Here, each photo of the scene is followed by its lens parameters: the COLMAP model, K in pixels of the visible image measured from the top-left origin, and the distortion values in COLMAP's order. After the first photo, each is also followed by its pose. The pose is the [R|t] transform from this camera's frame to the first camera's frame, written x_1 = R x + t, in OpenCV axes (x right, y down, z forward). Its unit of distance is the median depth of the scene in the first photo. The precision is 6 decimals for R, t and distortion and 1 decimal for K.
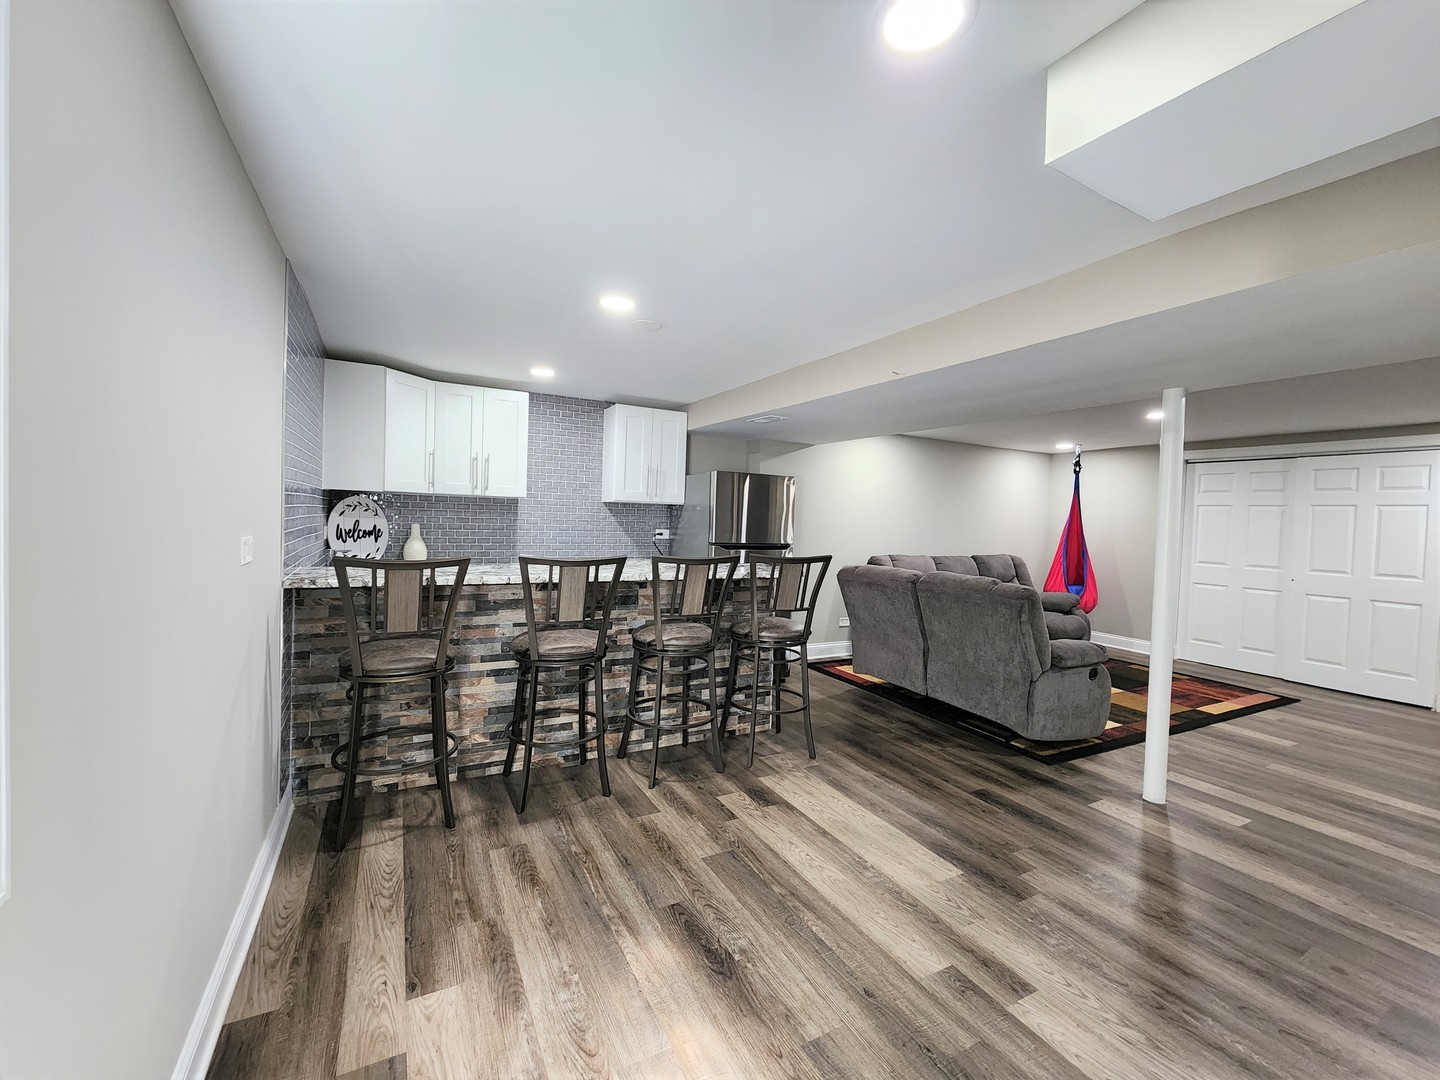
lens RADIAL K [[591.6, 0, 709.4], [0, 591.6, 534.2], [0, 0, 1]] dist [-0.000304, -0.000476]
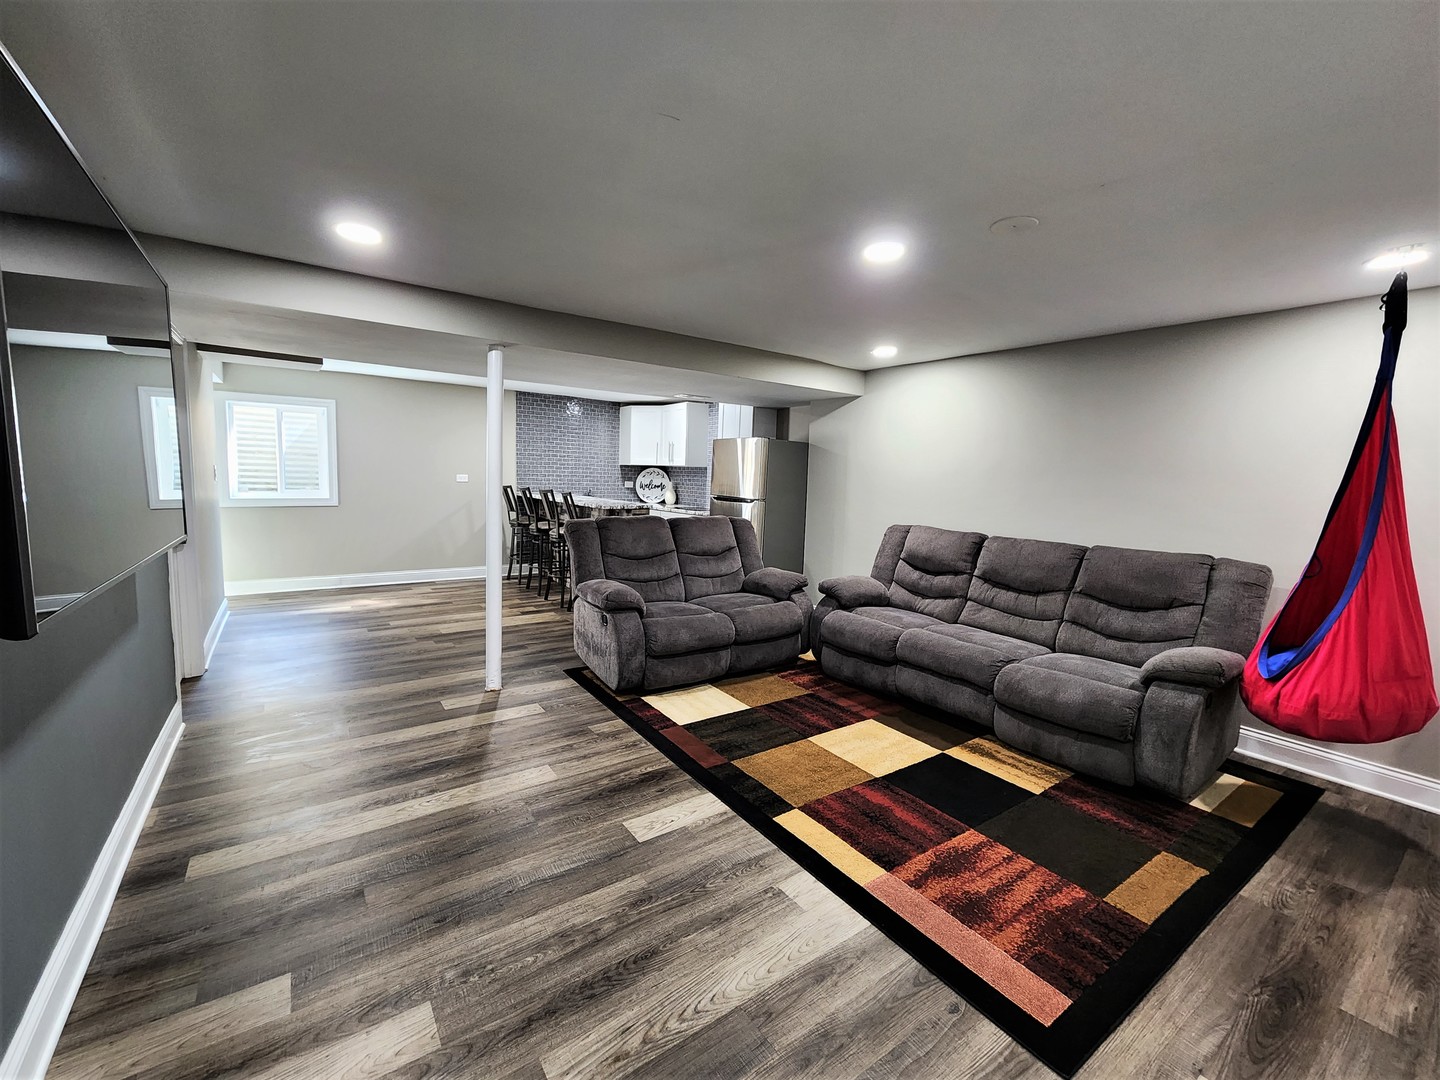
lens RADIAL K [[591.6, 0, 709.4], [0, 591.6, 534.2], [0, 0, 1]] dist [-0.000304, -0.000476]
pose [[0.124001, 0.075443, -0.989410, 1.492078], [-0.054045, 0.996139, 0.069183, 0.011727], [0.990809, 0.044894, 0.127599, 0.949286]]
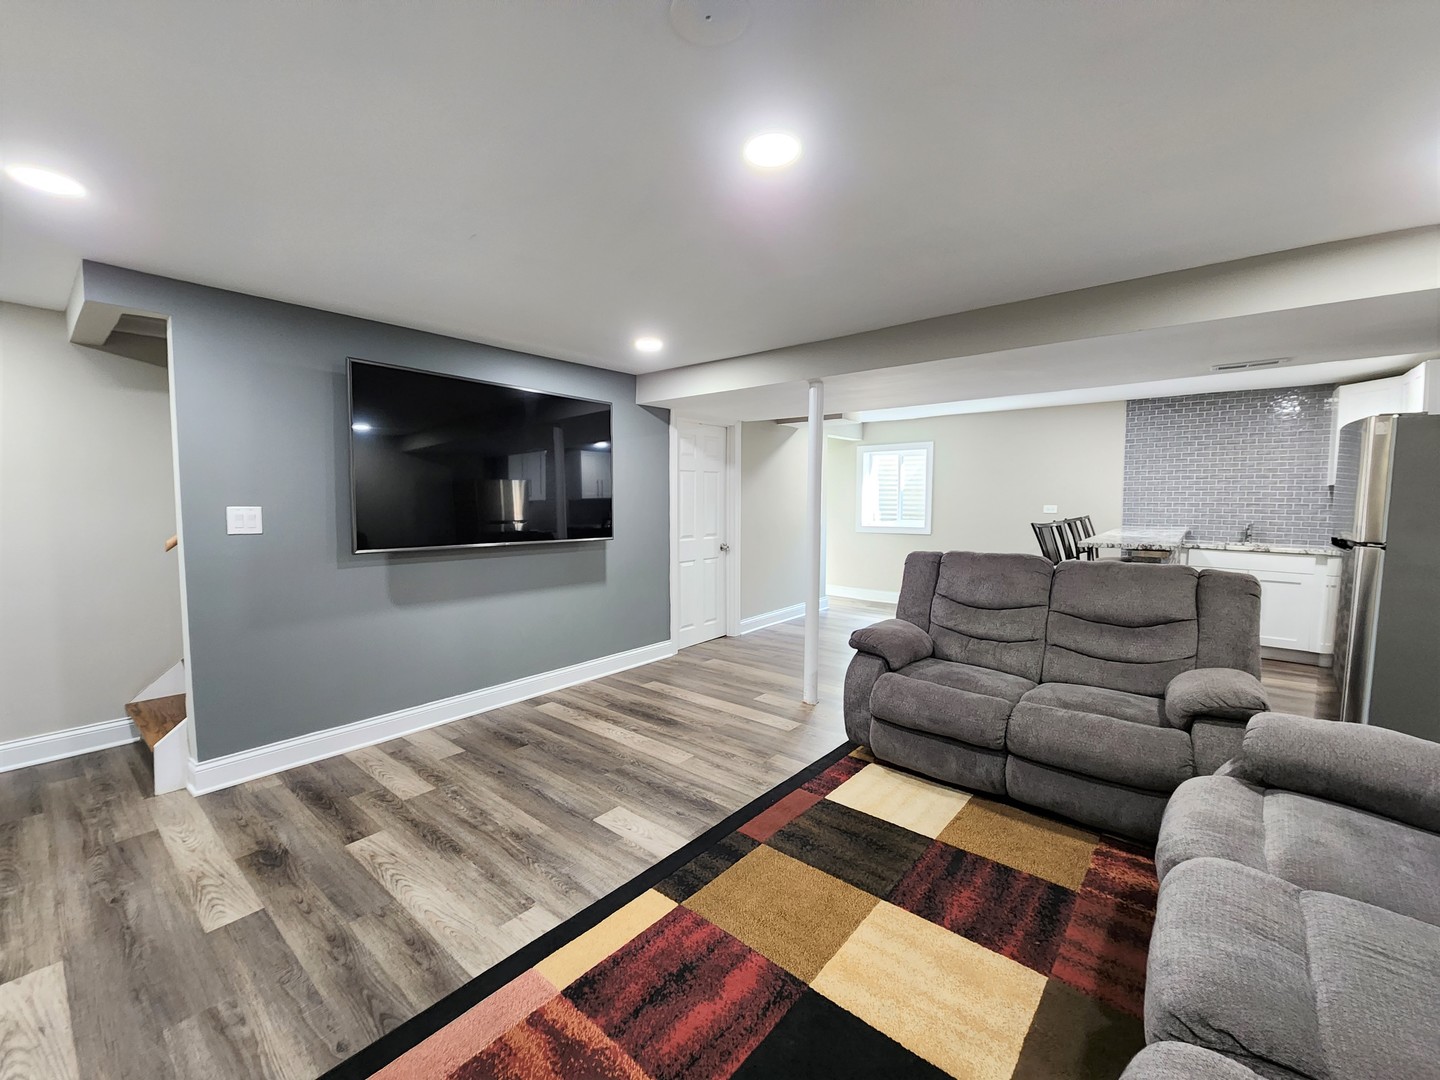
lens RADIAL K [[596.7, 0, 714.9], [0, 596.7, 537.5], [0, 0, 1]] dist [-0.000512, 0.000326]
pose [[-0.925322, -0.004505, -0.379154, 1.079817], [-0.037744, 0.996057, 0.080280, -0.011944], [0.377298, 0.088596, -0.921844, 1.570347]]
